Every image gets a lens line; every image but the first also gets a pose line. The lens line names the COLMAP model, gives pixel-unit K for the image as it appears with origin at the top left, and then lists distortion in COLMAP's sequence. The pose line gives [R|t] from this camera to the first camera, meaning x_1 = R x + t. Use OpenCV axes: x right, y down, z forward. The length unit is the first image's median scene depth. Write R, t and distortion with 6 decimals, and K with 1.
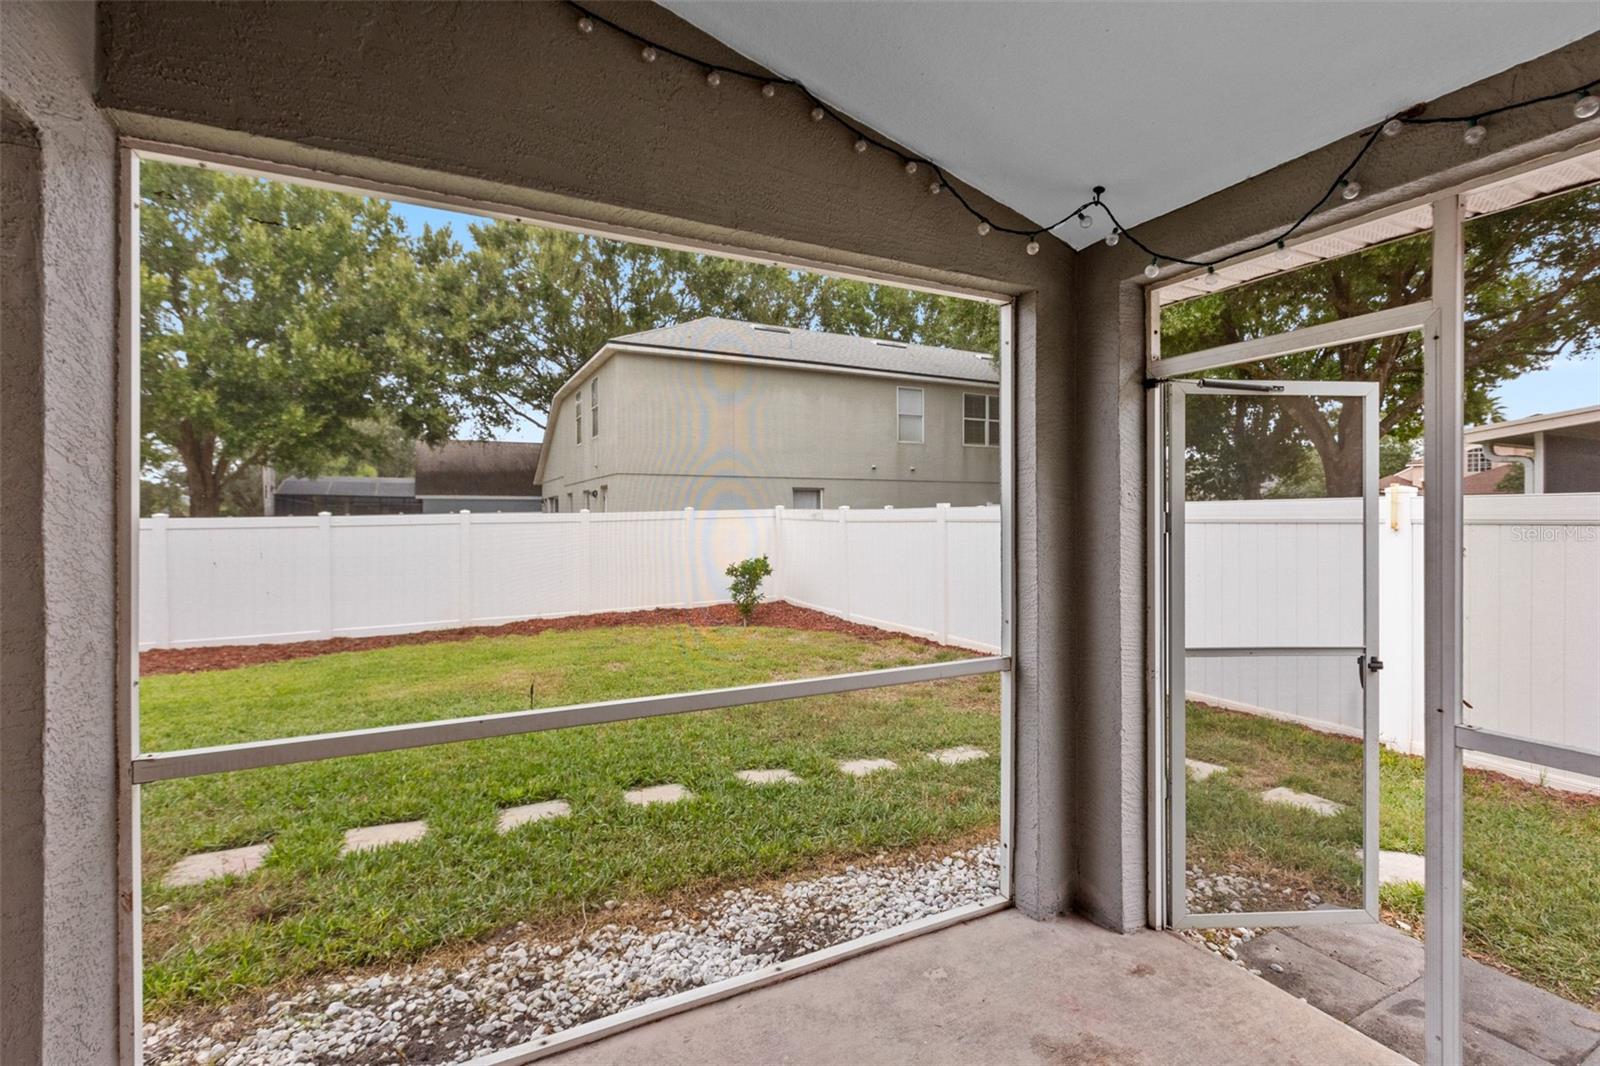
lens RADIAL K [[714.2, 0, 800.0], [0, 714.2, 533.0], [0, 0, 1]] dist [0.000216, -0.000526]
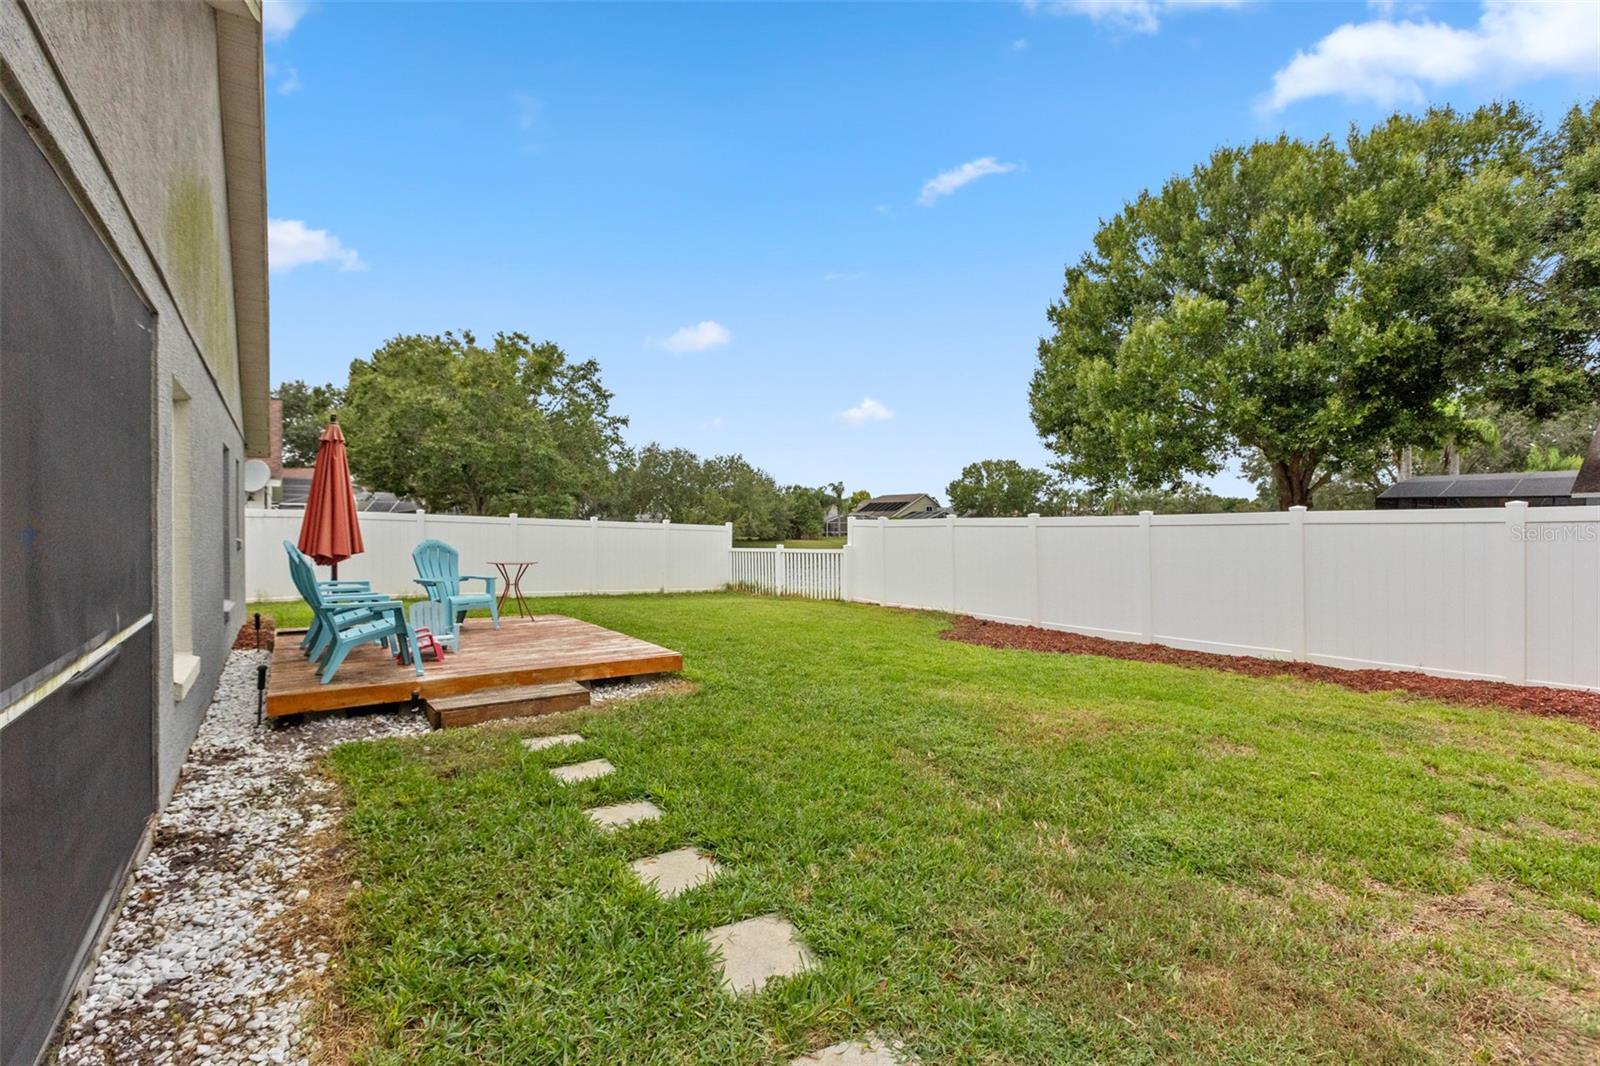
lens RADIAL K [[714.2, 0, 800.0], [0, 714.2, 533.0], [0, 0, 1]] dist [0.000216, -0.000526]
pose [[0.134563, 0.012370, -0.990828, 0.110123], [-0.021958, 0.999714, 0.009499, 0.000254], [0.990662, 0.020478, 0.134796, 0.201488]]
